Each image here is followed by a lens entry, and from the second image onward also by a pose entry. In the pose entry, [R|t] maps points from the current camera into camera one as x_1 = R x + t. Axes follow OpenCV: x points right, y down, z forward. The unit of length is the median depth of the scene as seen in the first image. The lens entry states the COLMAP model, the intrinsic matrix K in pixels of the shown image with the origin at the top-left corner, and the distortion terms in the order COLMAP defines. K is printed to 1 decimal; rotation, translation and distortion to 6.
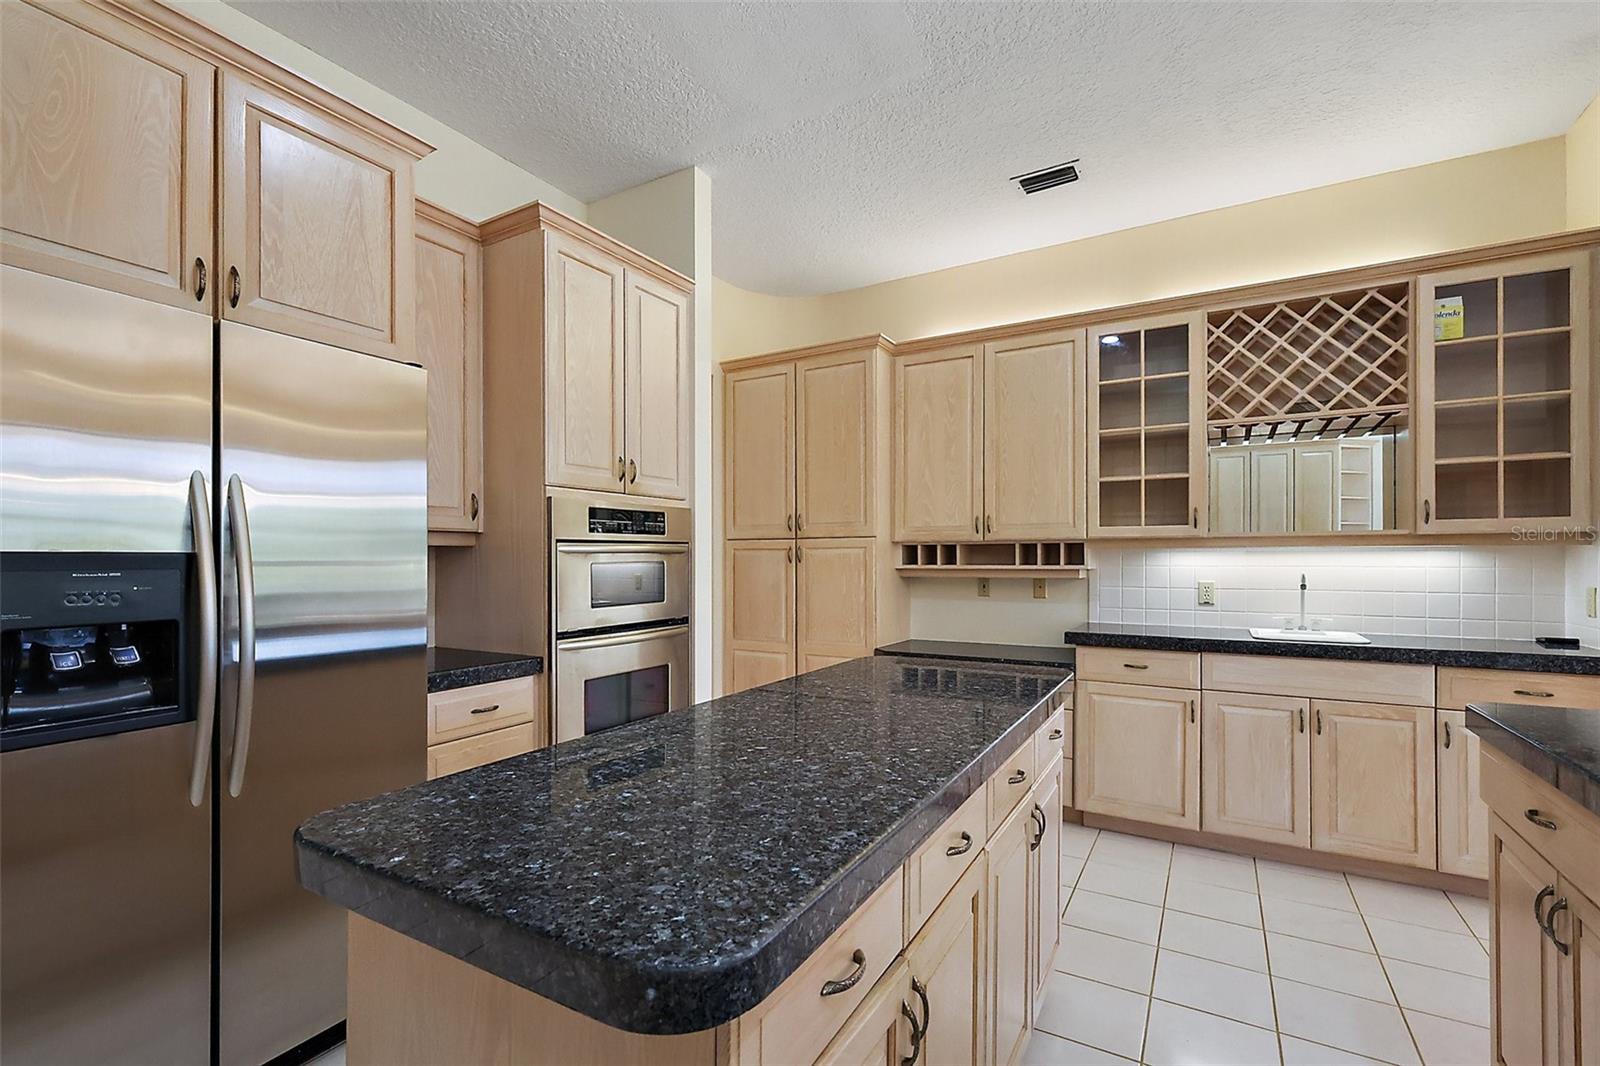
lens RADIAL K [[702.0, 0, 798.1], [0, 702.0, 554.3], [0, 0, 1]] dist [-0.007165, 0.000724]
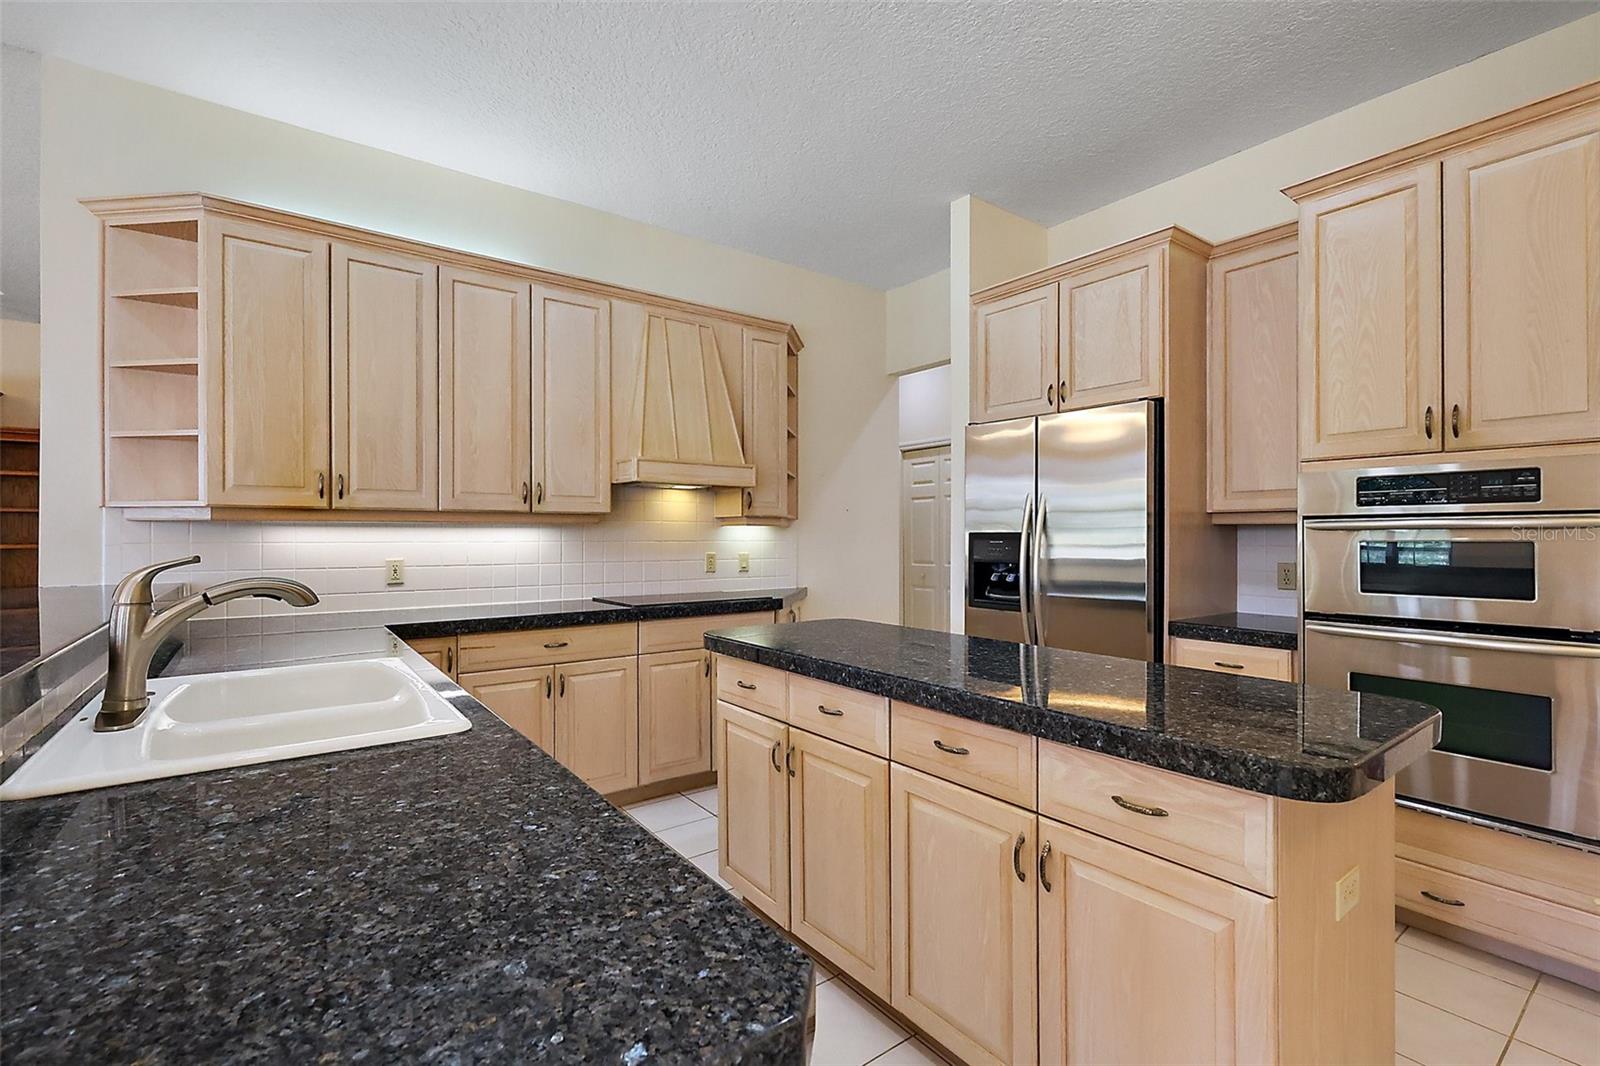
lens RADIAL K [[702.0, 0, 801.4], [0, 702.0, 531.3], [0, 0, 1]] dist [-0.007165, 0.000724]
pose [[-0.382383, -0.008392, -0.923966, 0.782562], [-0.002674, 0.999965, -0.007975, 0.009416], [0.924000, -0.000579, -0.382392, 0.688079]]
